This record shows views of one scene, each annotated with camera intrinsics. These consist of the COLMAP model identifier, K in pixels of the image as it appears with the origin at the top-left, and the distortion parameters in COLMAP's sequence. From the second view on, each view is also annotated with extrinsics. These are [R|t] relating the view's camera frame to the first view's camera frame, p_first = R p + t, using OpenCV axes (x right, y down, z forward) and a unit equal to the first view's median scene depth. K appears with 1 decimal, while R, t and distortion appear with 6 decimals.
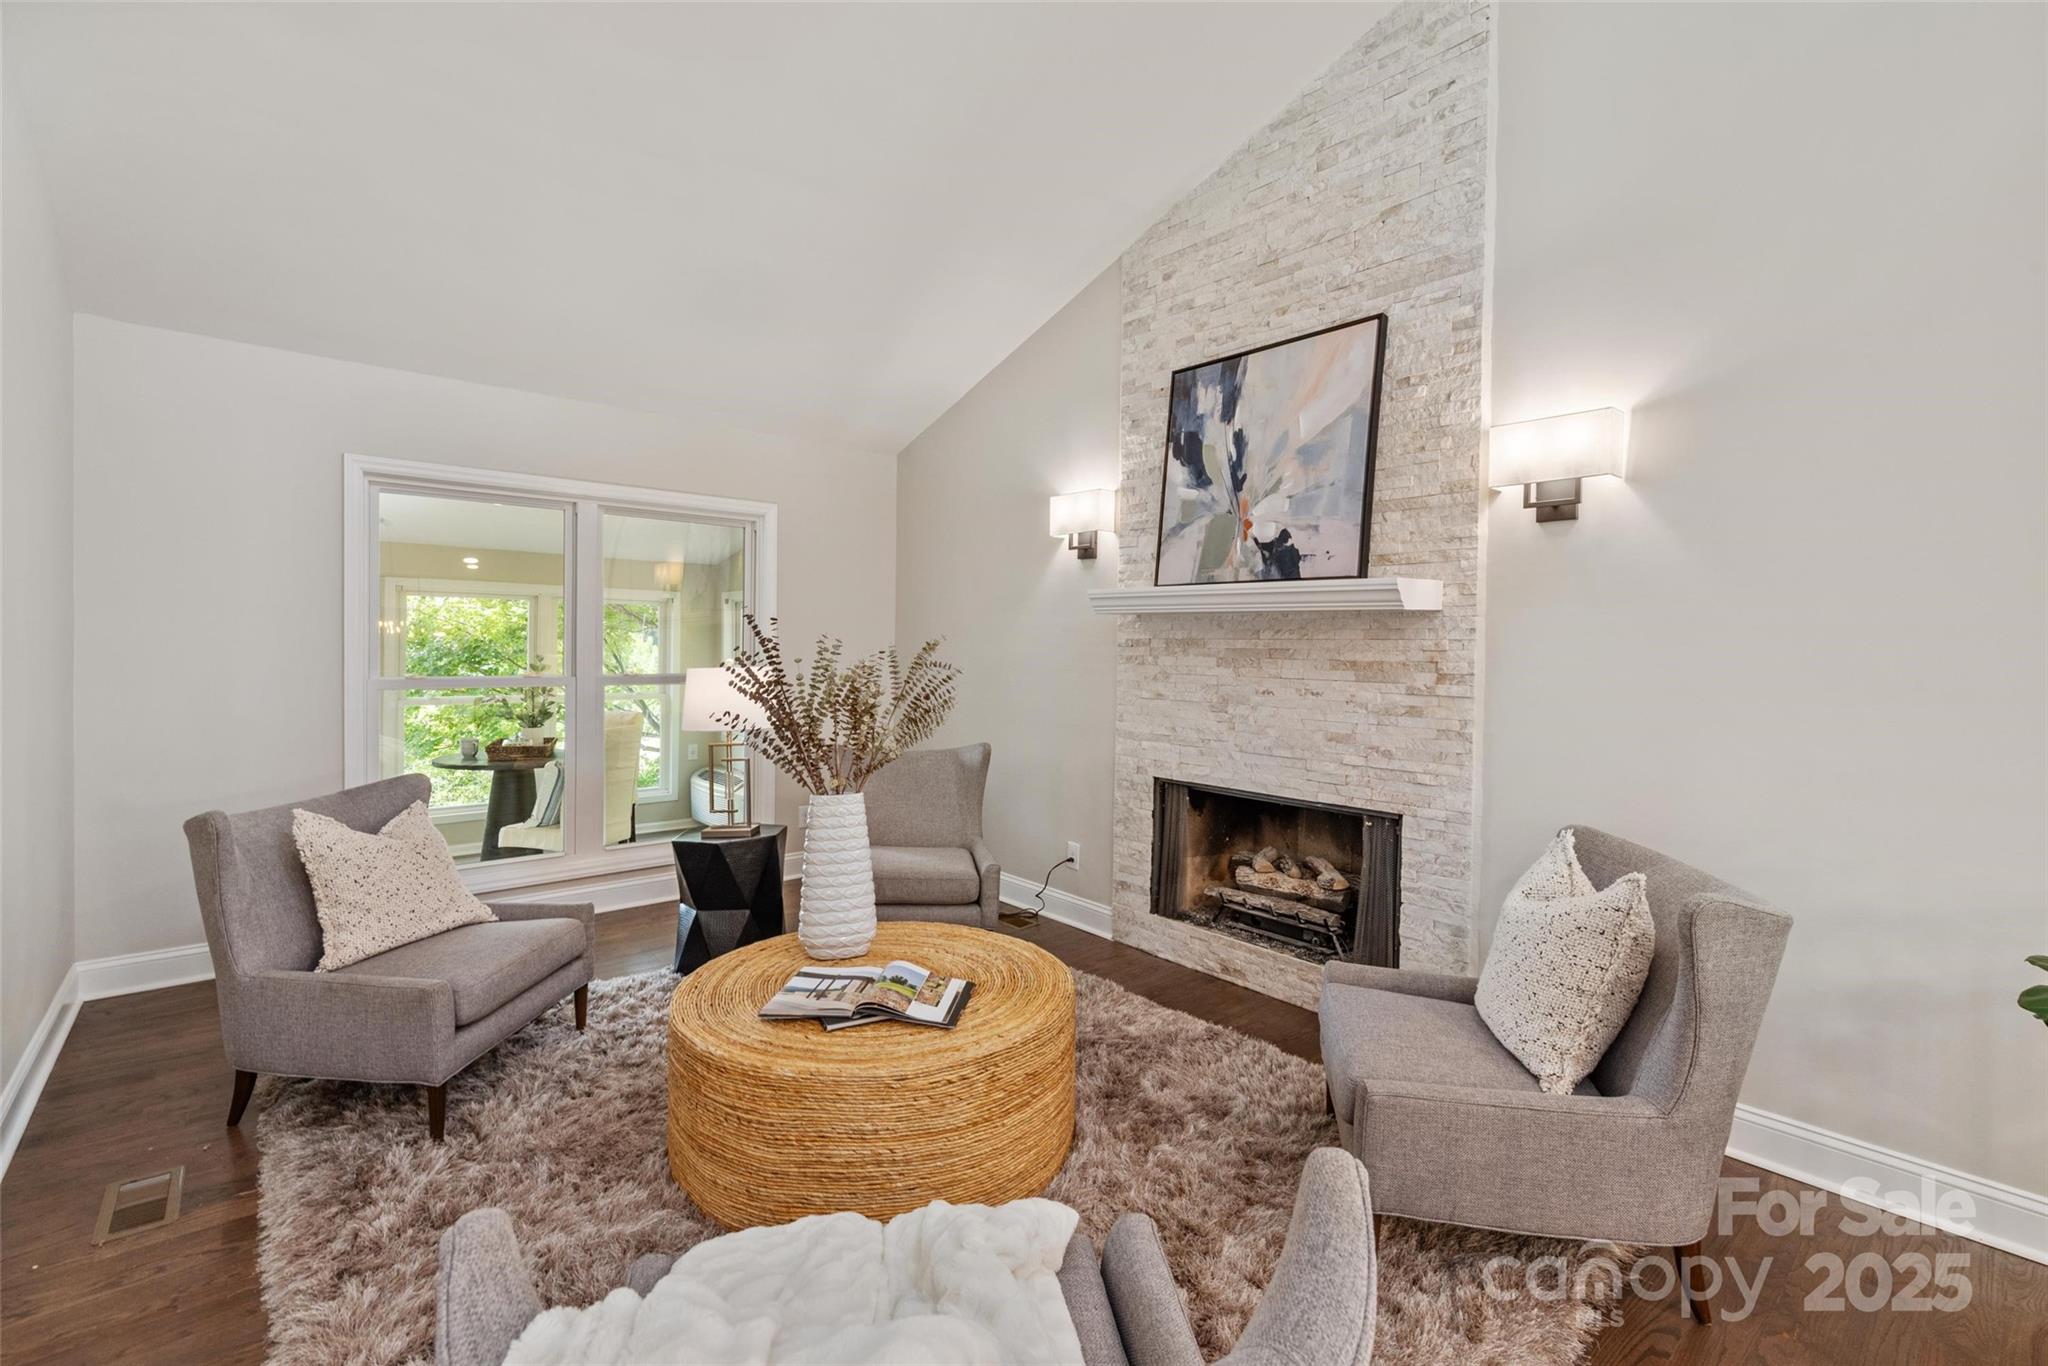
lens RADIAL K [[895.9, 0, 1022.3], [0, 895.9, 658.2], [0, 0, 1]] dist [-0.000038, -0.000795]
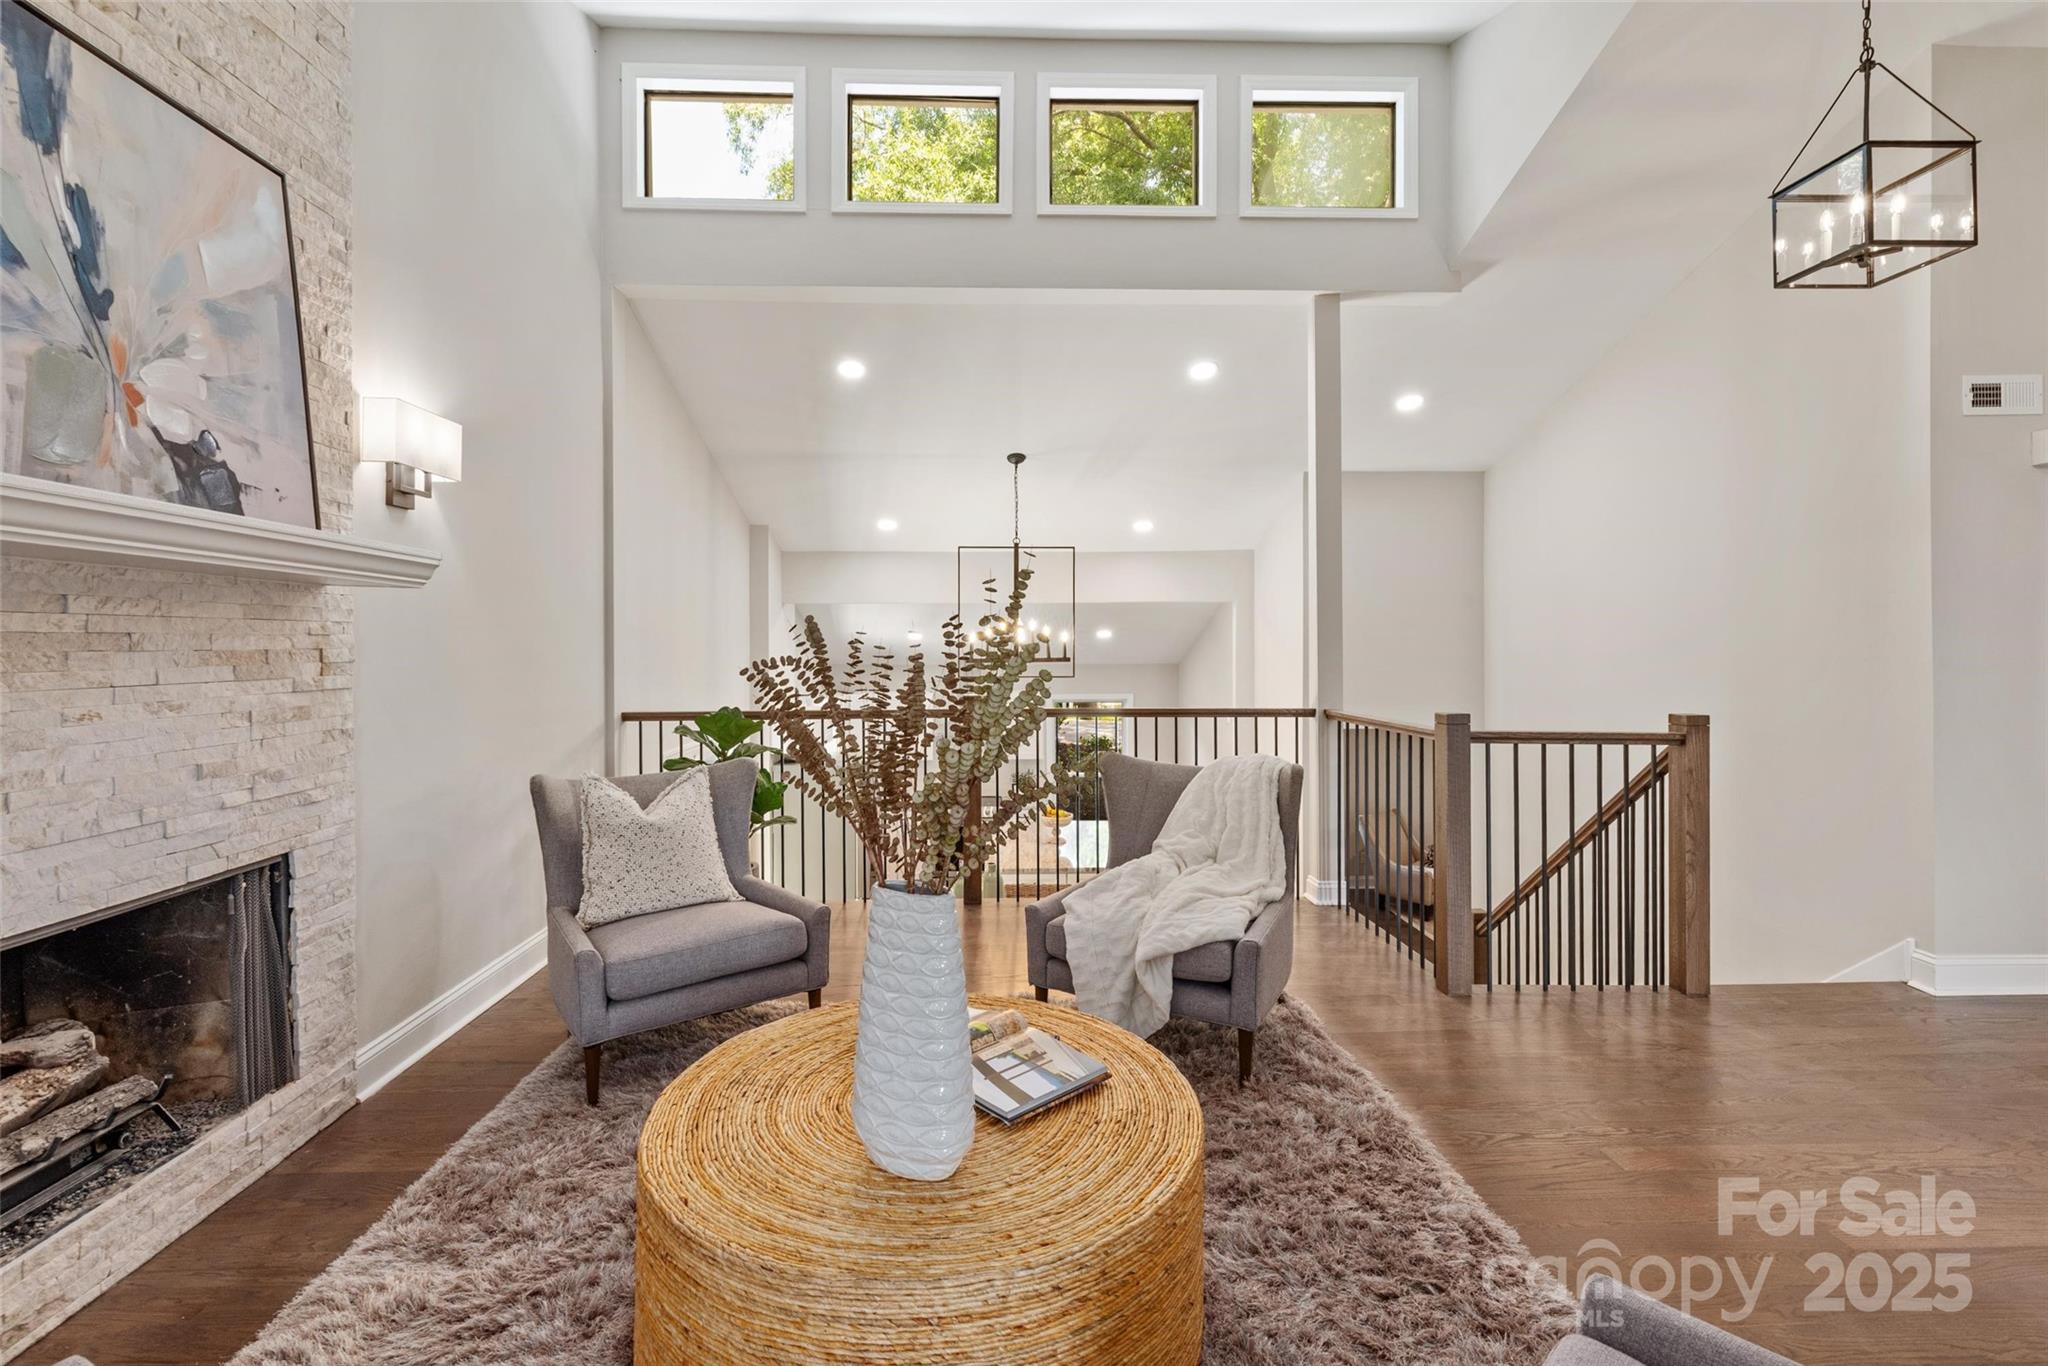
lens RADIAL K [[917.6, 0, 1014.0], [0, 917.6, 642.4], [0, 0, 1]] dist [0.000576, -0.000034]
pose [[-0.775067, -0.009985, 0.631800, -0.504841], [0.002671, 0.999814, 0.019077, -0.014369], [-0.631873, 0.016474, -0.774897, 1.134912]]
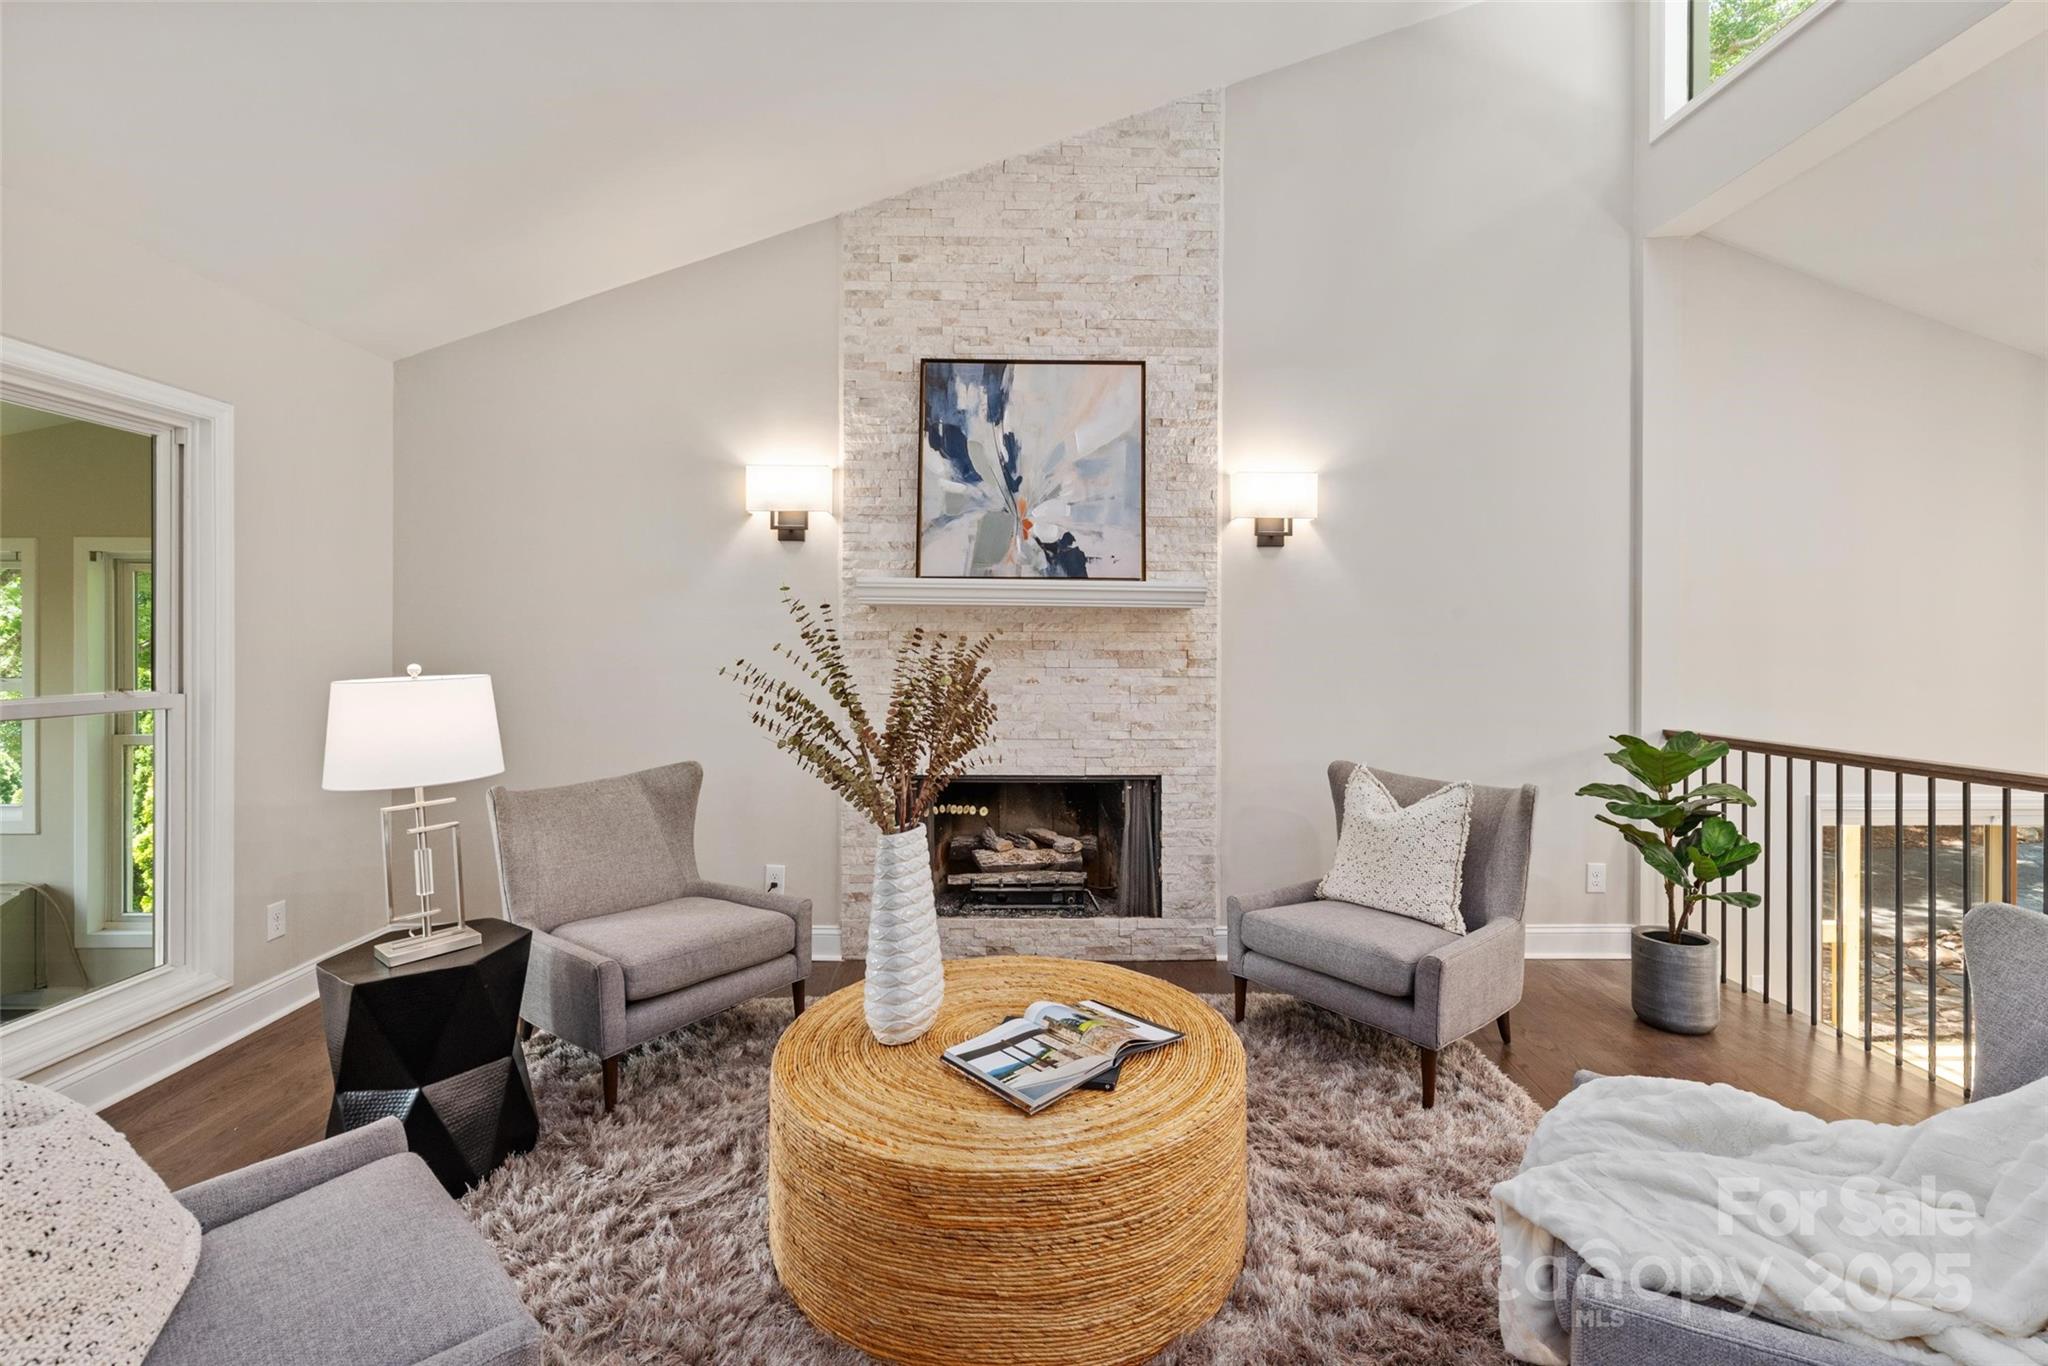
lens RADIAL K [[902.4, 0, 1021.8], [0, 902.4, 645.8], [0, 0, 1]] dist [-0.001095, -0.000159]
pose [[0.646733, -0.012507, 0.762614, -0.595617], [0.015479, 0.999875, 0.003272, -0.008628], [-0.762560, 0.009689, 0.646845, 0.323589]]
